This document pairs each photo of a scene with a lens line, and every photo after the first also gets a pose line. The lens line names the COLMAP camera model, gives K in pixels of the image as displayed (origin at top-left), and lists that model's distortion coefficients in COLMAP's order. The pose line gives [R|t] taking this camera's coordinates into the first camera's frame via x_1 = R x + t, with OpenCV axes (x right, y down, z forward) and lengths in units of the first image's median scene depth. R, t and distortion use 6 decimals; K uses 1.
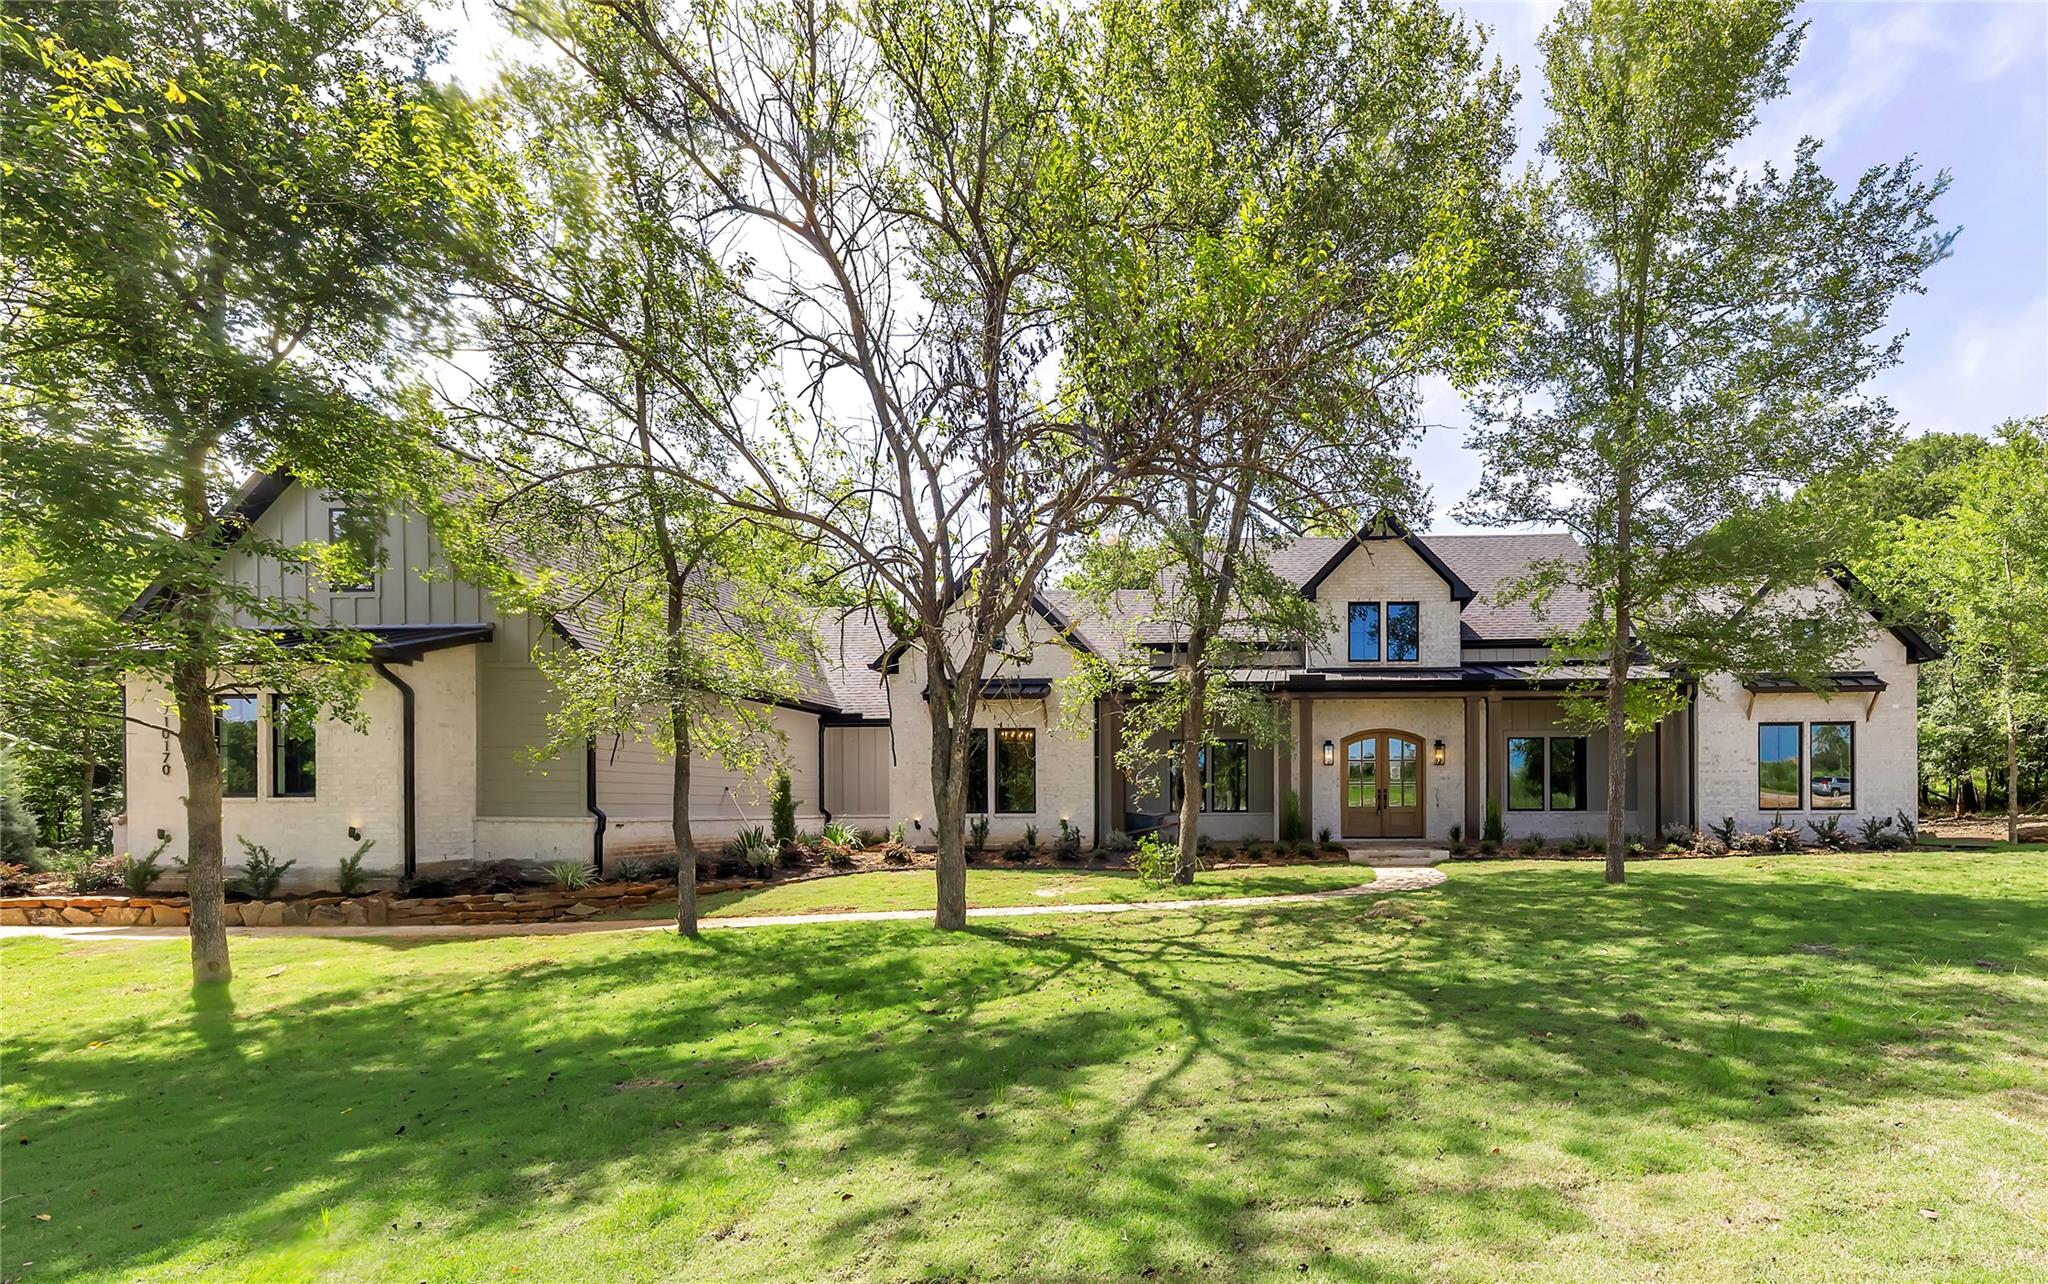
lens RADIAL K [[1139.0, 0, 1023.9], [0, 1139.0, 819.5], [0, 0, 1]] dist [0.003012, 0.012032]
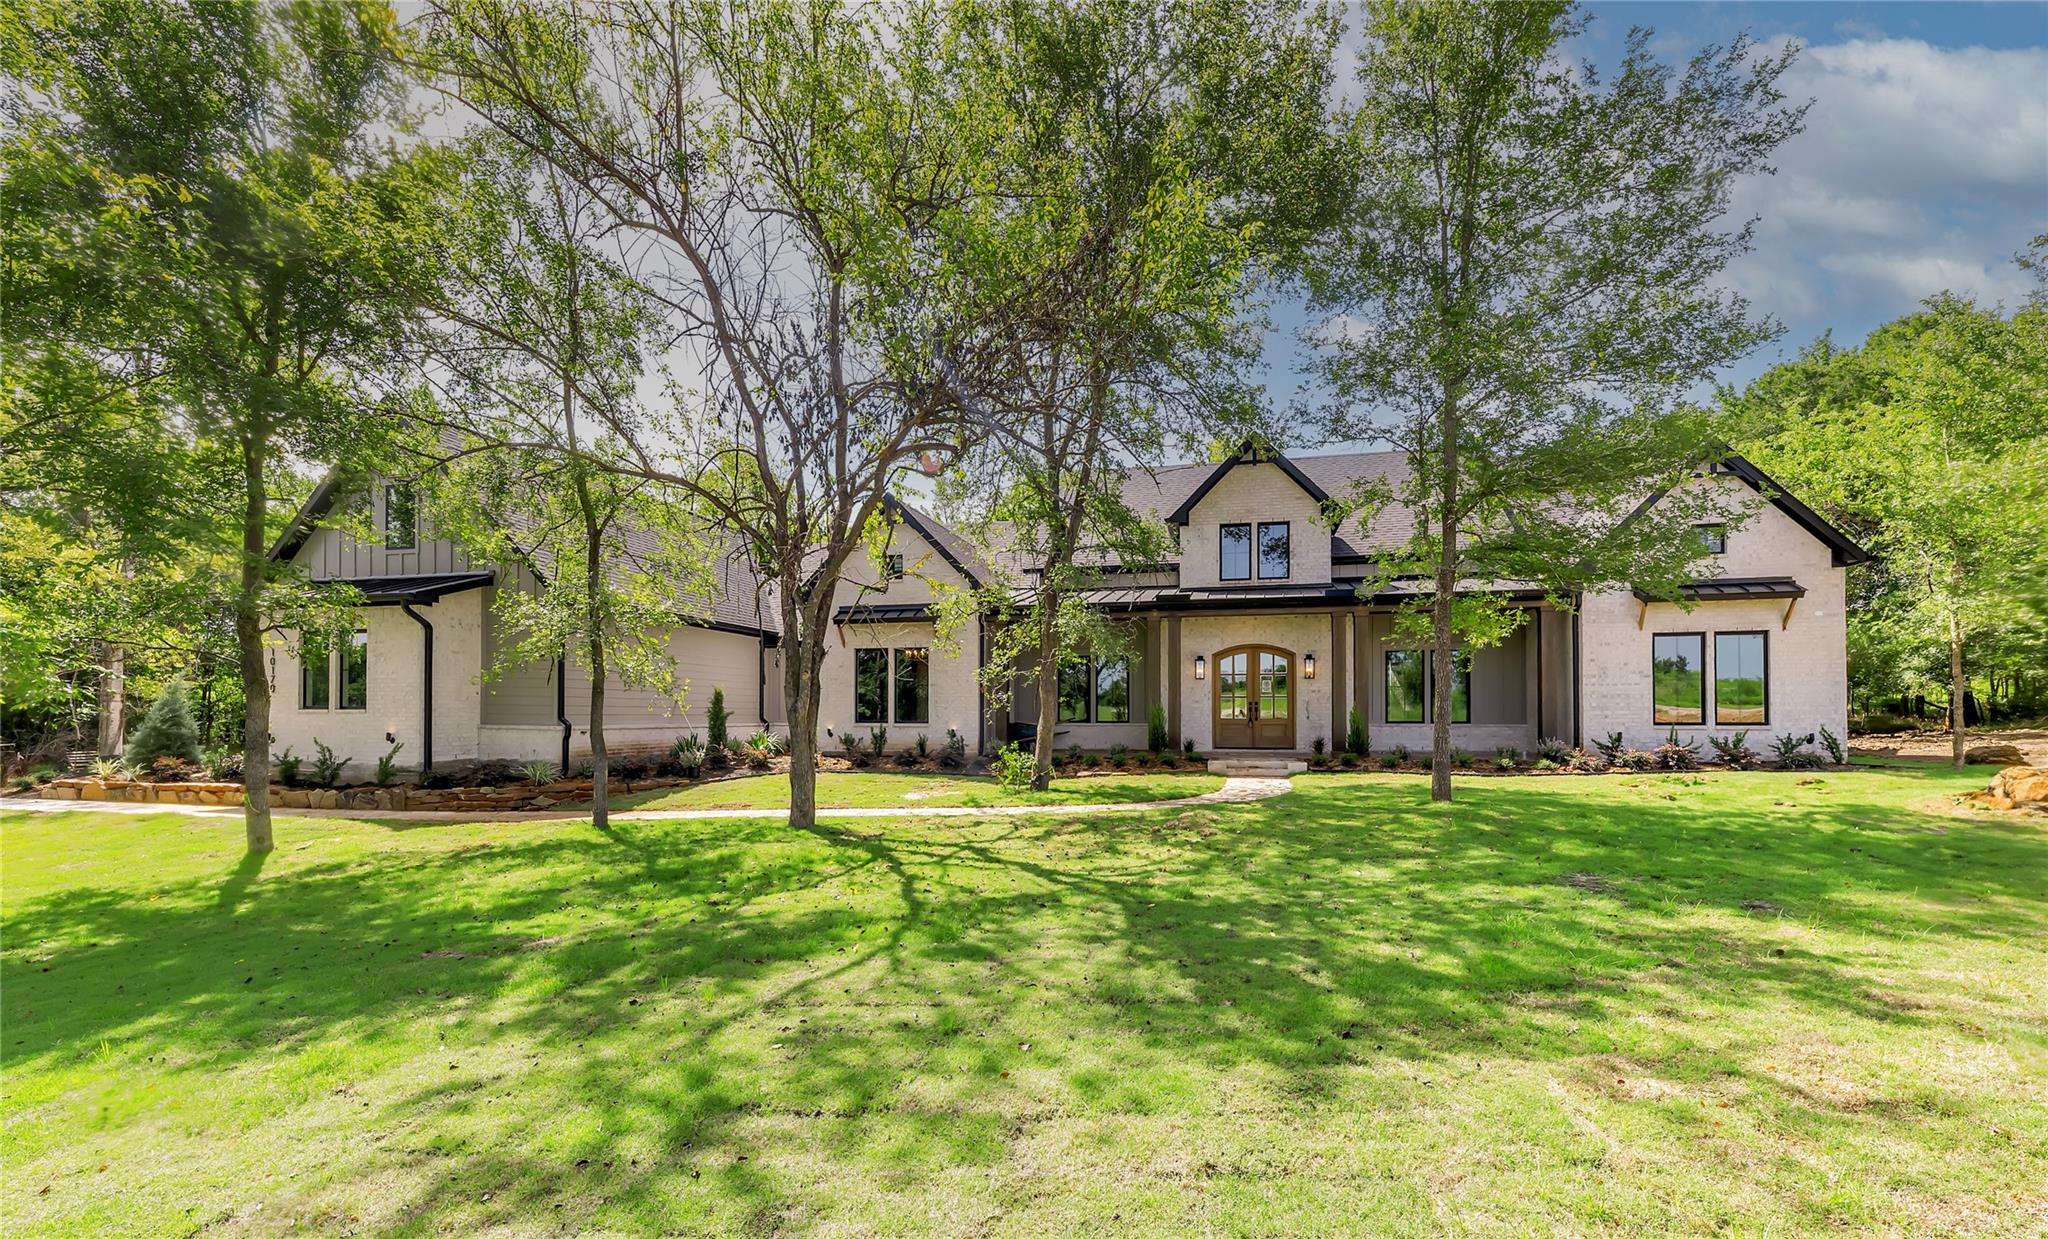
lens RADIAL K [[1000.3, 0, 1024.1], [0, 1000.3, 689.0], [0, 0, 1]] dist [0.013097, -0.000162]
pose [[0.971479, -0.001573, -0.237122, 0.380636], [-0.003034, 0.999814, -0.019062, -0.023535], [0.237108, 0.019238, 0.971293, 0.071619]]
